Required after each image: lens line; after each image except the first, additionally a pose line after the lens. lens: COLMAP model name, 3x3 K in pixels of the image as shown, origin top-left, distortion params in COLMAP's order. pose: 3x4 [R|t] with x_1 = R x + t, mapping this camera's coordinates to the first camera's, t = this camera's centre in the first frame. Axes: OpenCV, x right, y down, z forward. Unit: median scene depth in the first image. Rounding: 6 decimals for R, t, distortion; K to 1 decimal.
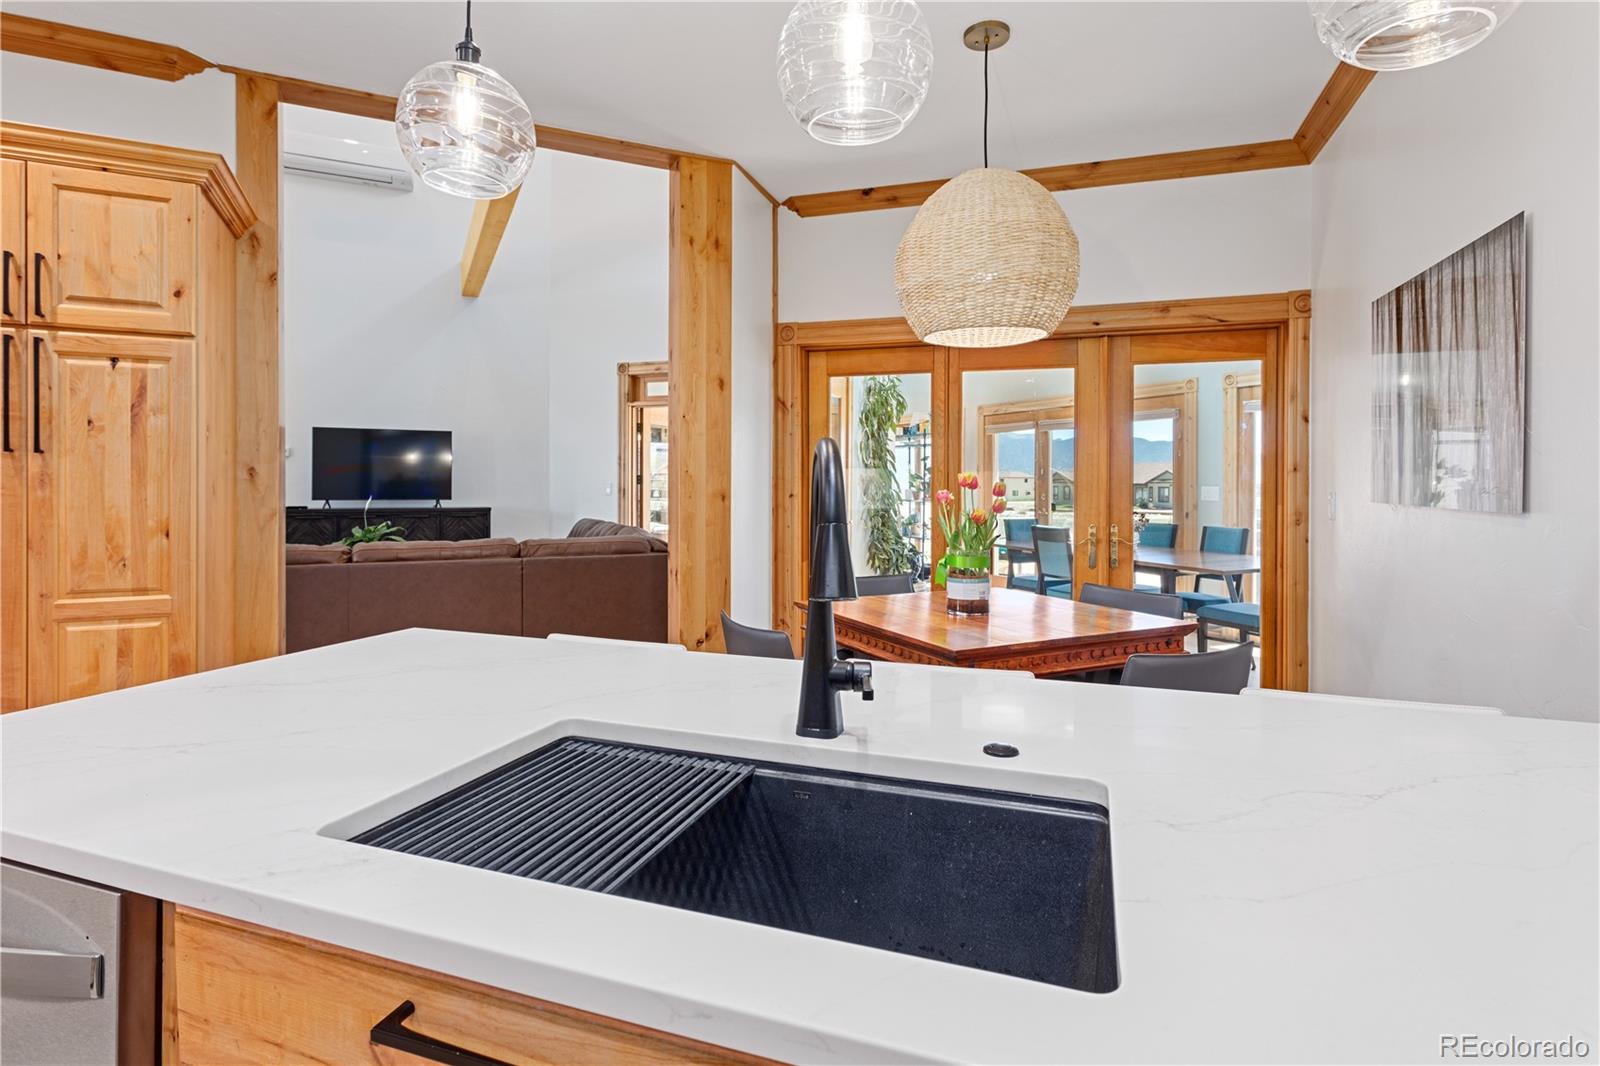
lens RADIAL K [[813.7, 0, 802.1], [0, 813.7, 476.3], [0, 0, 1]] dist [0.000493, 0.000498]
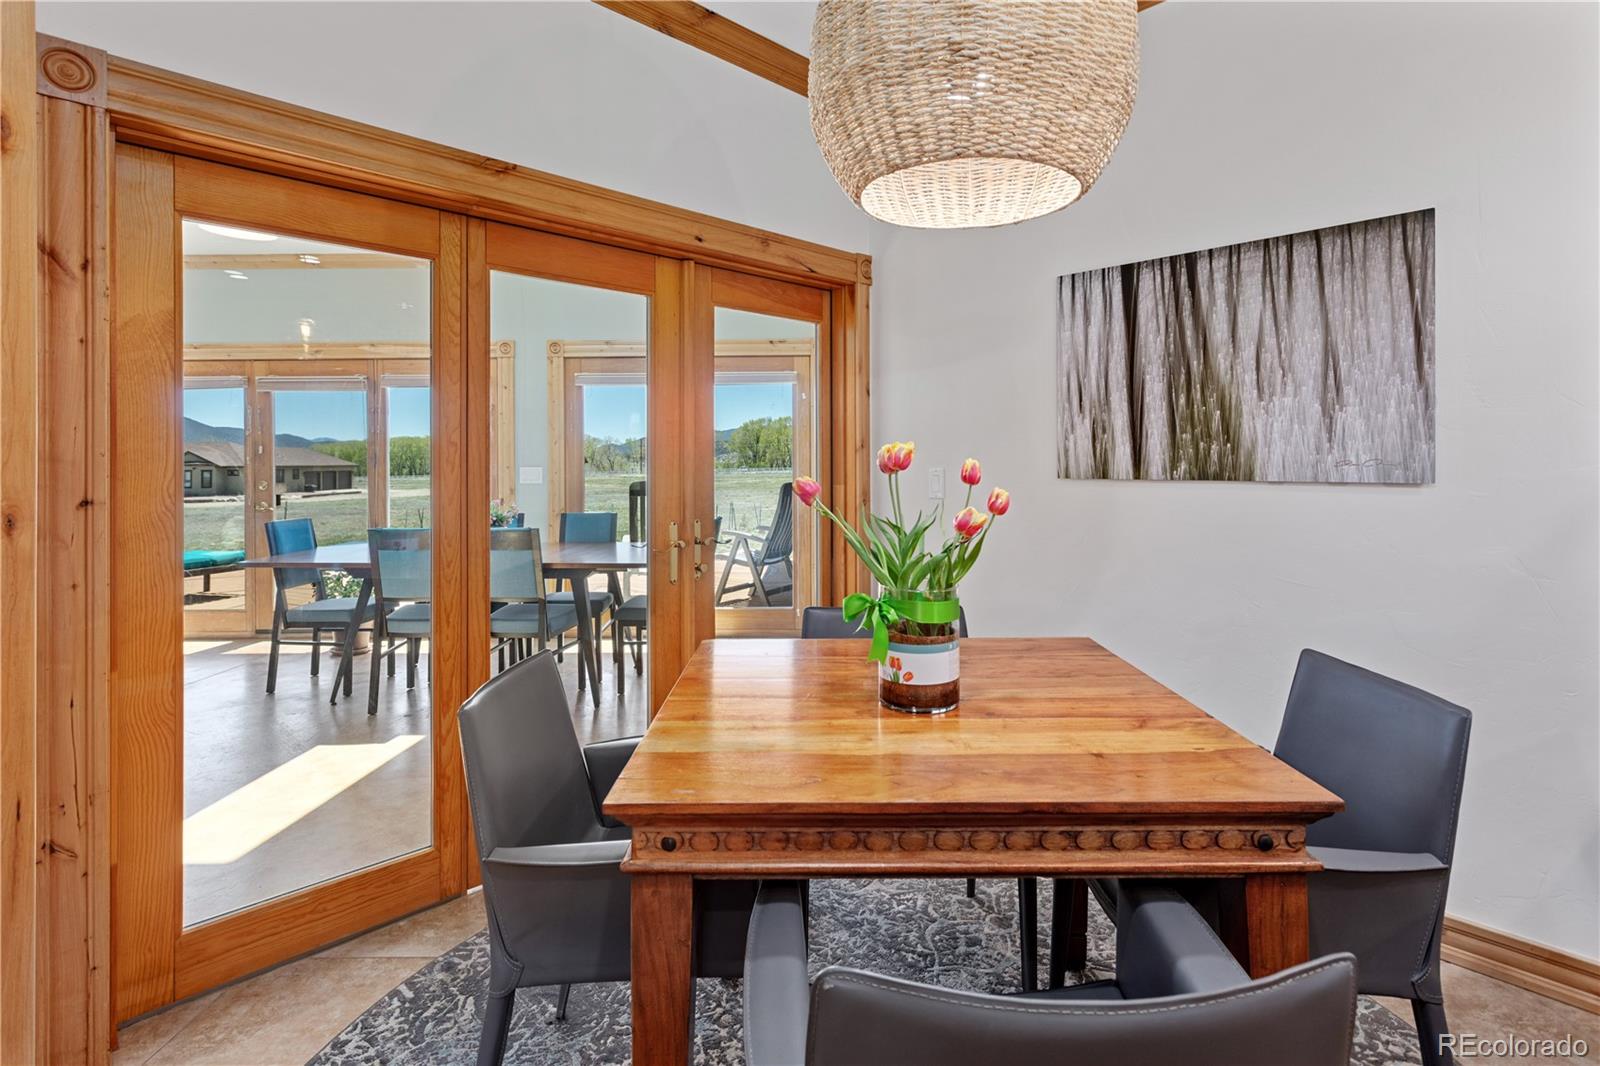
lens RADIAL K [[790.9, 0, 799.6], [0, 790.9, 456.7], [0, 0, 1]] dist [0.001850, 0.000403]
pose [[0.457206, -0.001111, 0.889360, -0.195156], [0.002048, 0.999998, 0.000196, 0.002579], [-0.889358, 0.001732, 0.457208, 0.551865]]
